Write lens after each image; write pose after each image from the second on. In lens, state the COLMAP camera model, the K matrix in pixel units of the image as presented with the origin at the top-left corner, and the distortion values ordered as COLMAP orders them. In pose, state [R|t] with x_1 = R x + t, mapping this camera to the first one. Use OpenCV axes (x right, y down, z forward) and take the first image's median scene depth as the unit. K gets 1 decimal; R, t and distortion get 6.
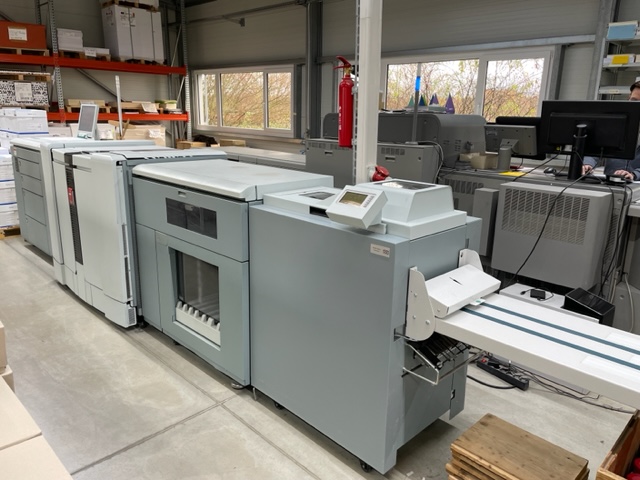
lens RADIAL K [[484.9, 0, 324.6], [0, 484.9, 235.8], [0, 0, 1]] dist [0.046806, -0.033760]
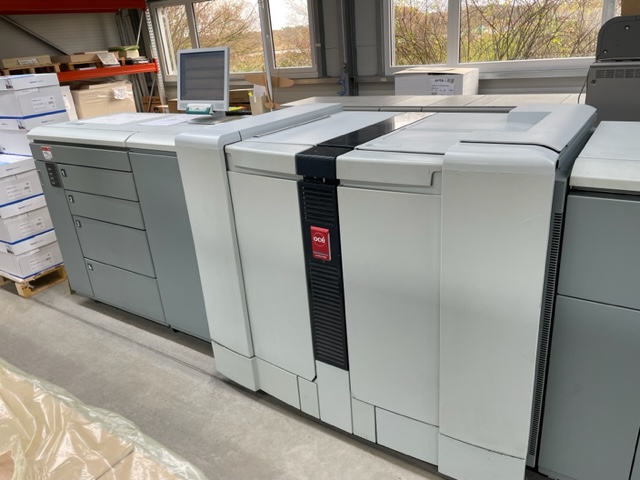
lens RADIAL K [[484.9, 0, 319.8], [0, 484.9, 236.4], [0, 0, 1]] dist [0.046806, -0.033760]
pose [[0.976557, -0.161785, 0.141991, -0.383261], [0.142809, 0.980500, 0.135004, -0.099264], [-0.161064, -0.111561, 0.980618, 0.354102]]
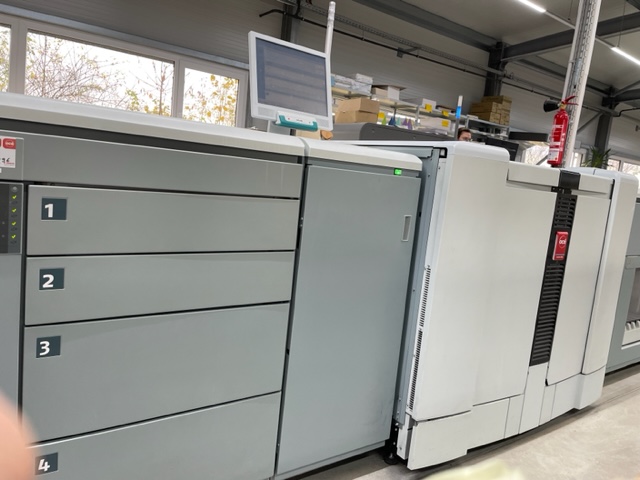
lens RADIAL K [[484.9, 0, 320.7], [0, 484.9, 237.7], [0, 0, 1]] dist [0.046806, -0.033760]
pose [[0.169537, -0.138602, 0.975729, -0.733264], [0.150992, 0.982025, 0.113261, -0.128338], [-0.973888, 0.128125, 0.187417, 0.764627]]
